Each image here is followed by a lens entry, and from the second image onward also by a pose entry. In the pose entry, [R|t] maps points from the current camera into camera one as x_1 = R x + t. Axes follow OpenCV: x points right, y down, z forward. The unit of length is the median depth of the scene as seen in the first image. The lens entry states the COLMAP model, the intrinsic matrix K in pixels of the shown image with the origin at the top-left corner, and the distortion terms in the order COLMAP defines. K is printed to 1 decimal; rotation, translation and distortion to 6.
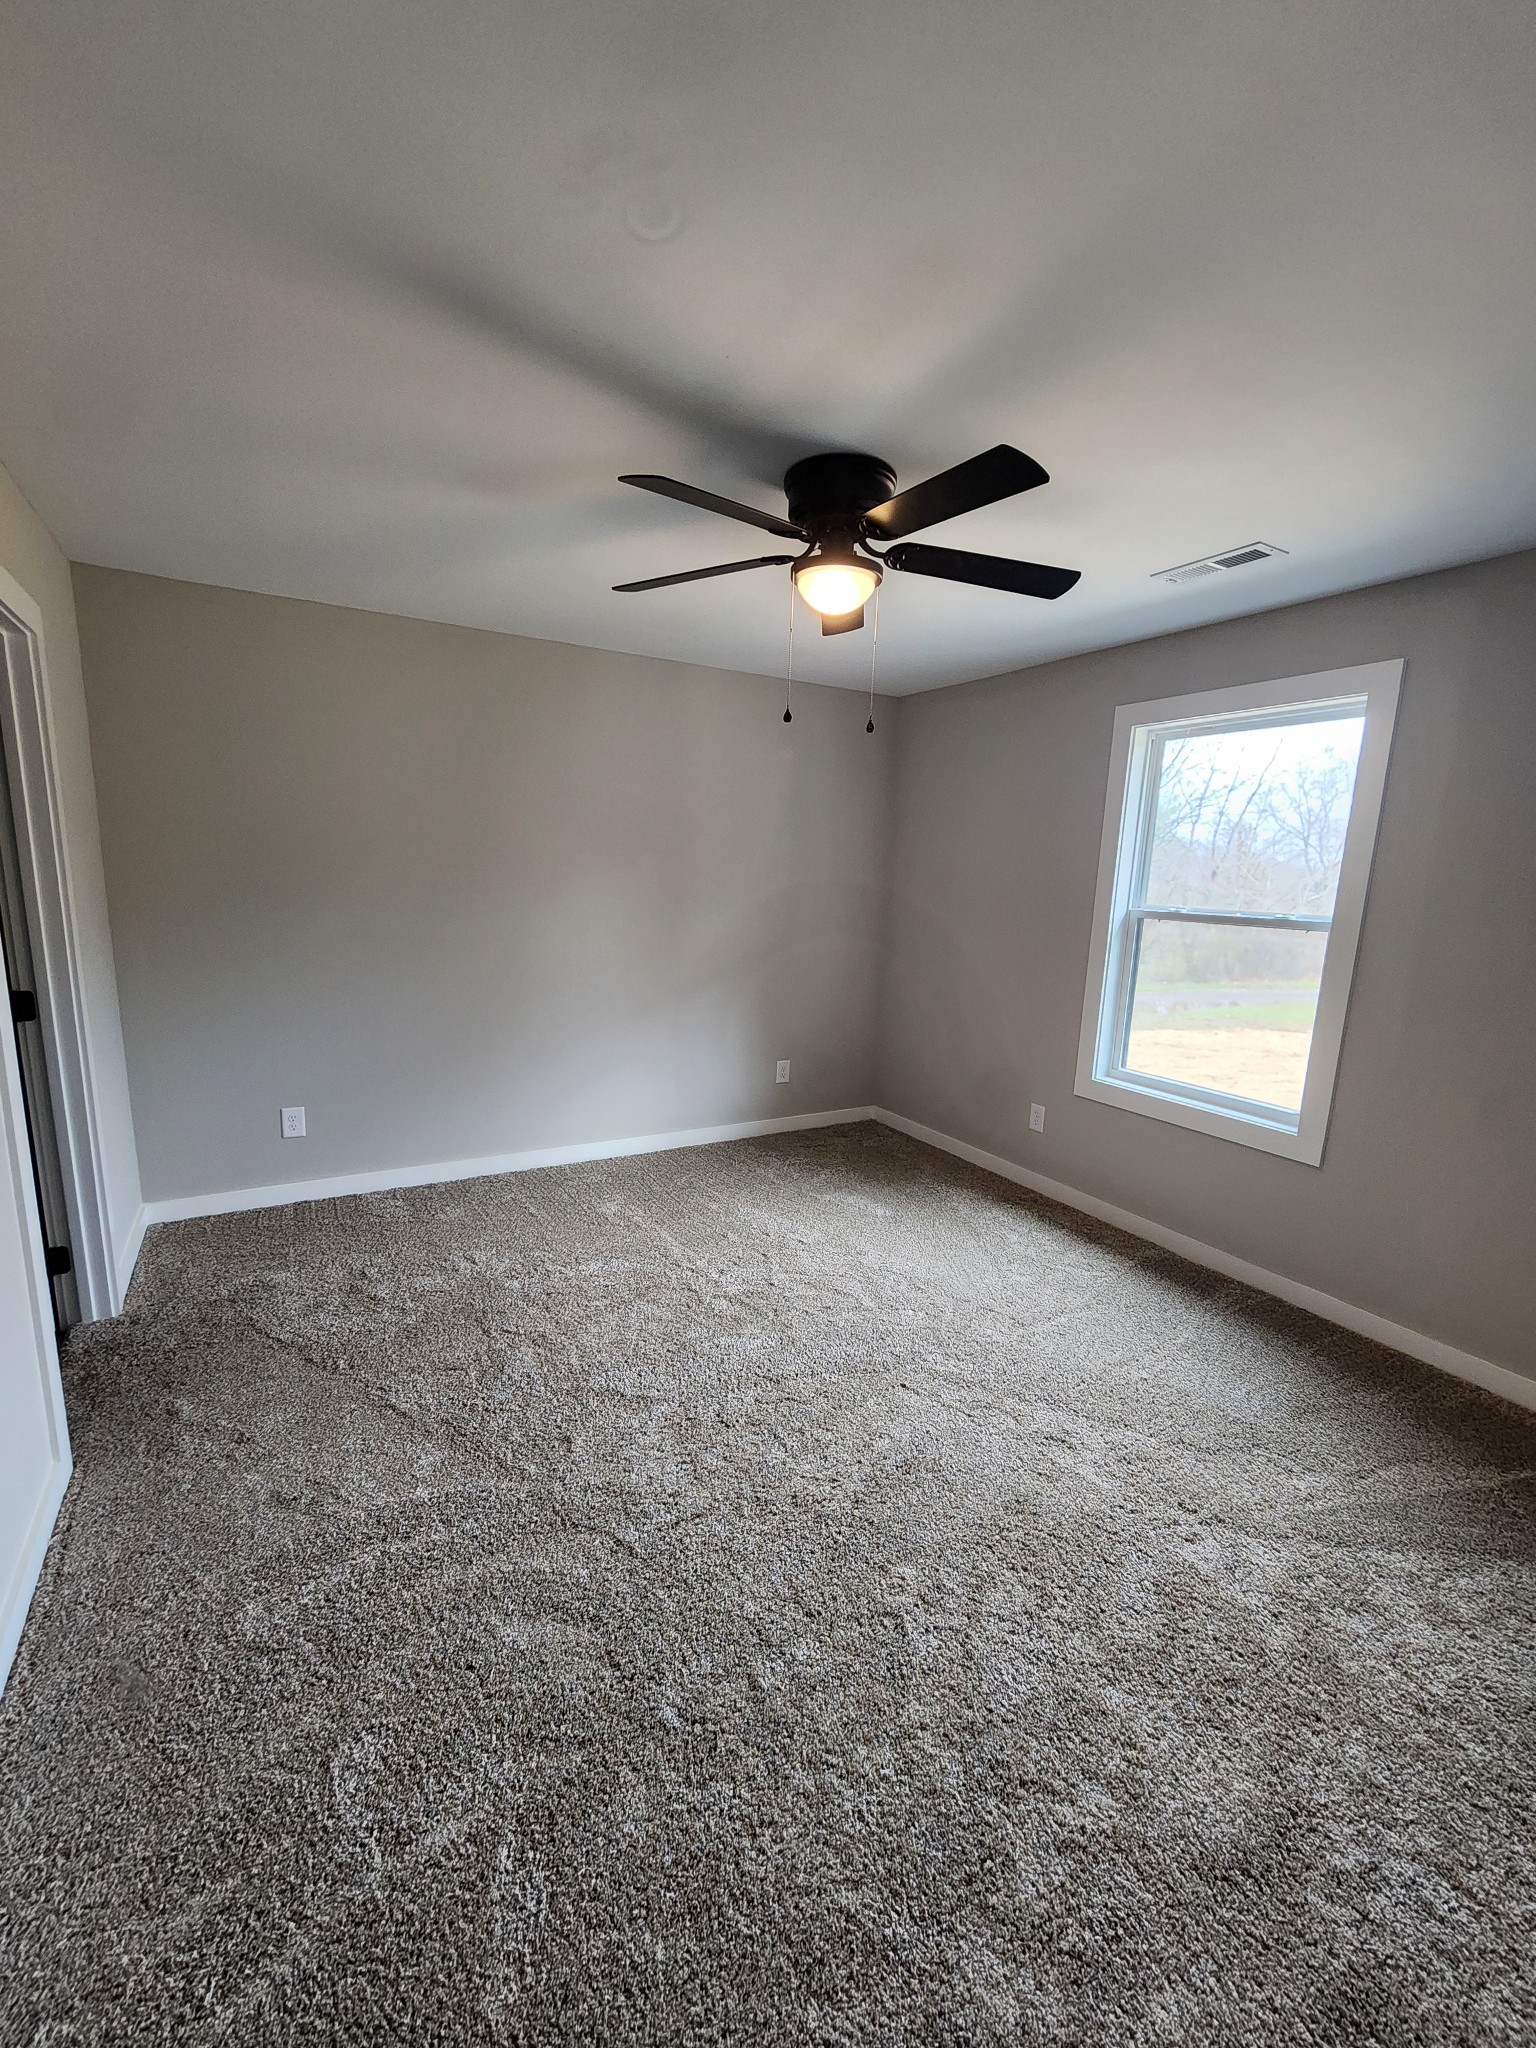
lens RADIAL K [[838.7, 0, 750.4], [0, 838.7, 1030.2], [0, 0, 1]] dist [-0.001195, 0.001409]
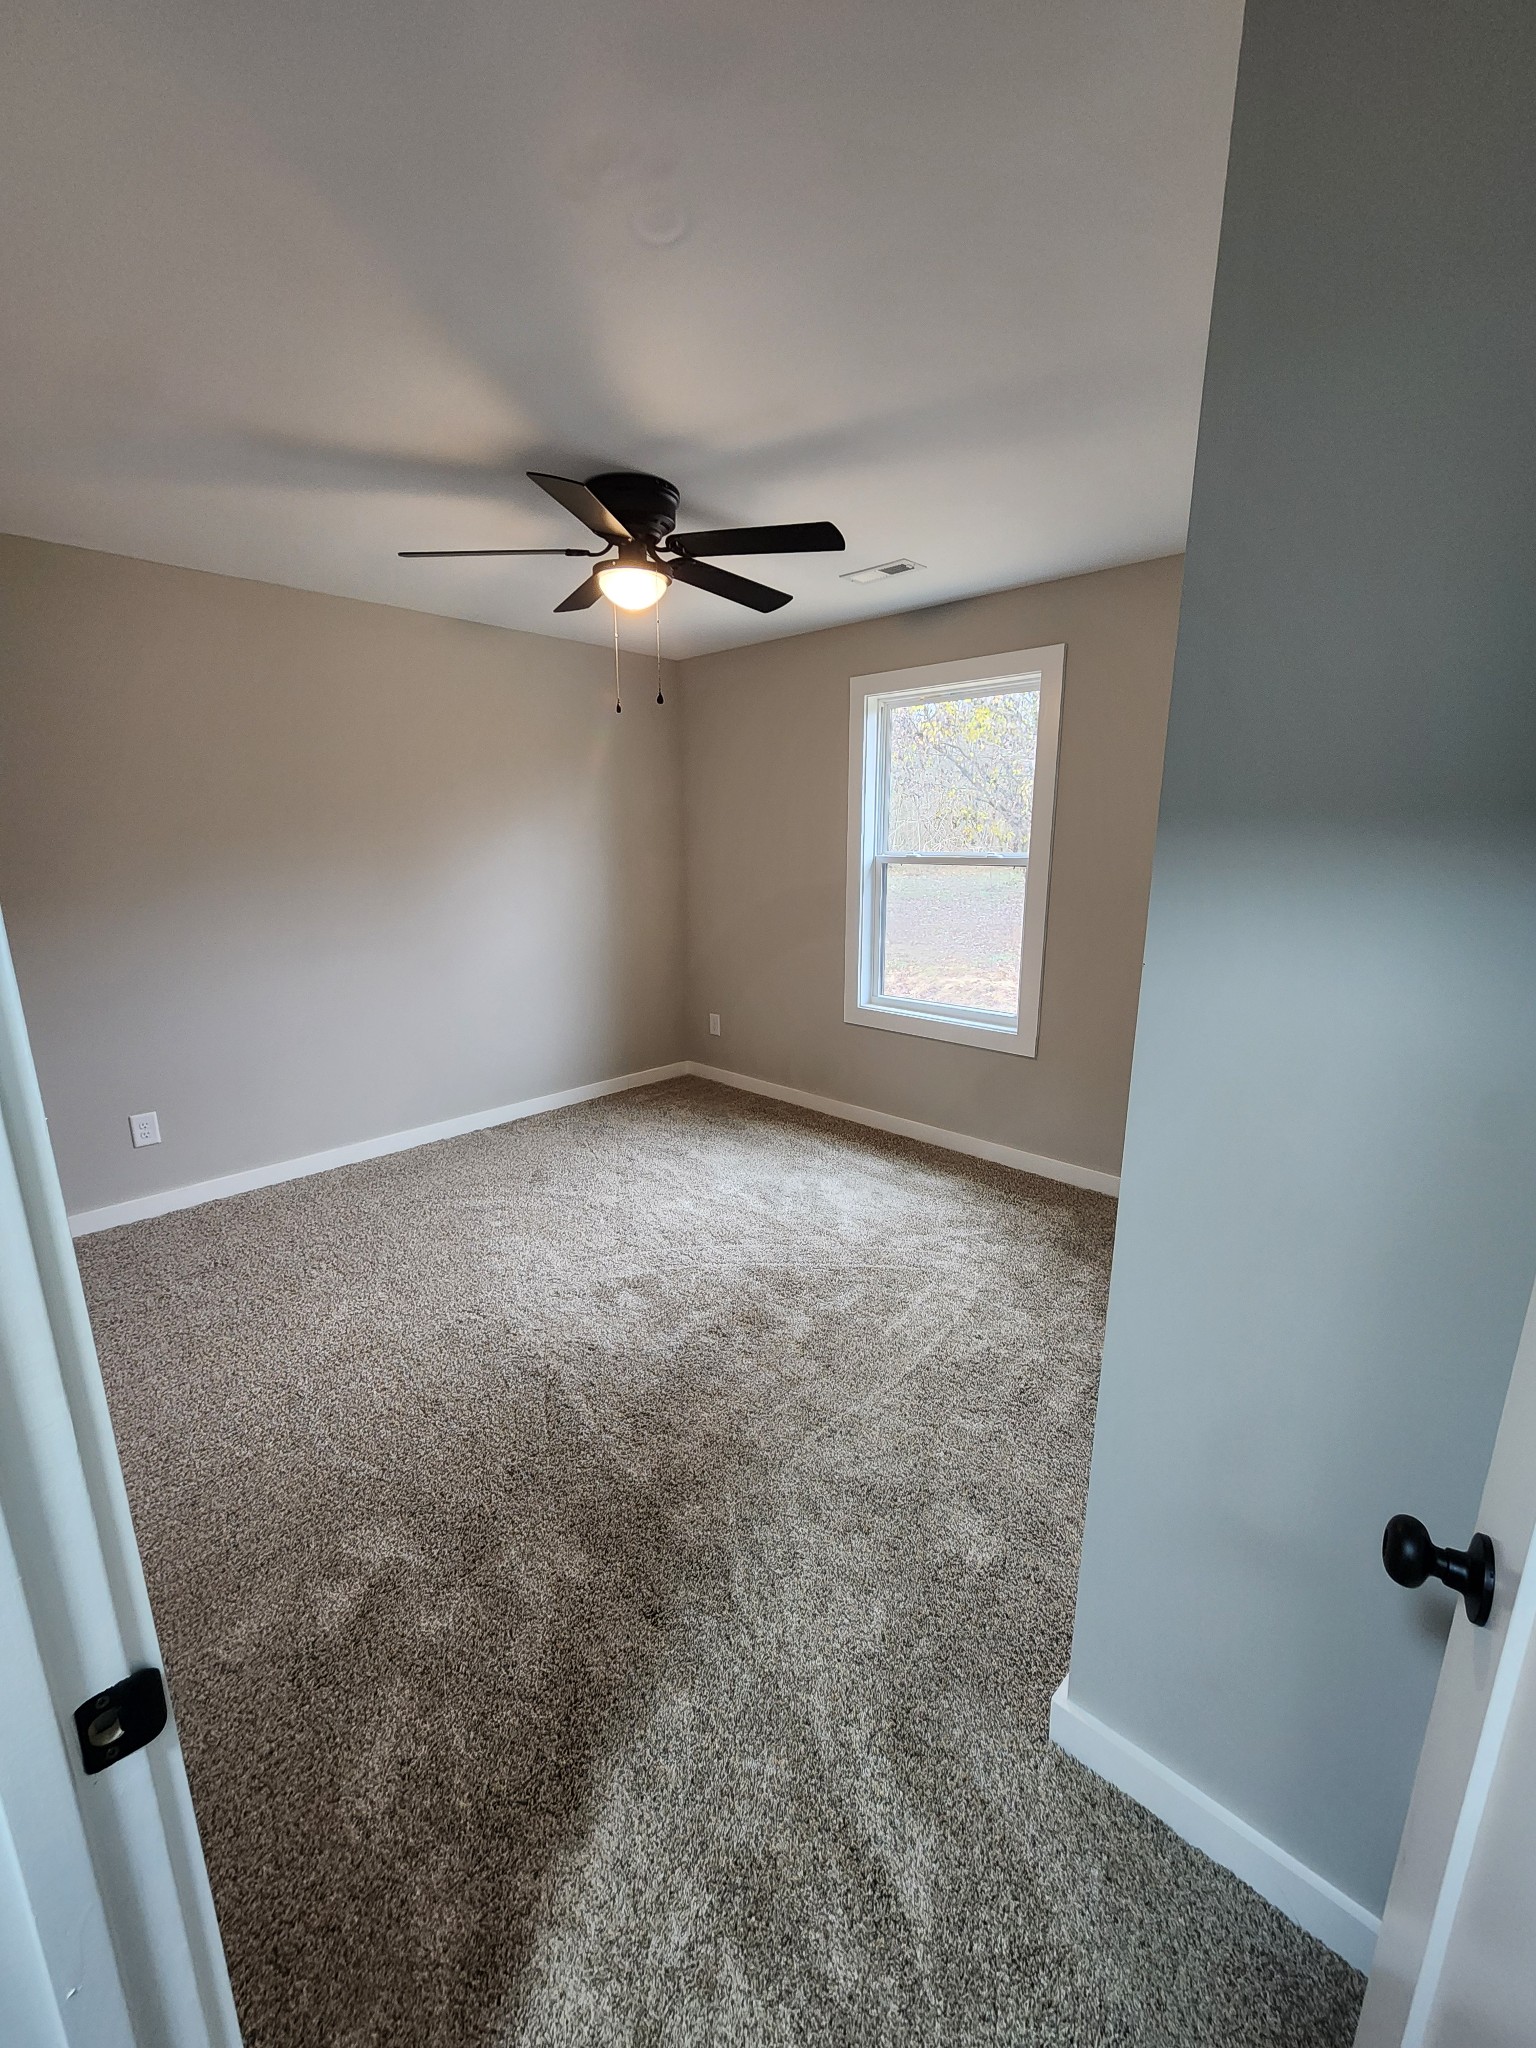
lens RADIAL K [[850.0, 0, 768.0], [0, 850.0, 1024.0], [0, 0, 1]] dist [-0.000963, 0.000062]
pose [[0.945817, -0.109229, 0.305777, -0.080777], [0.094877, 0.993590, 0.061459, -0.001657], [-0.310530, -0.029118, 0.950118, -0.080327]]
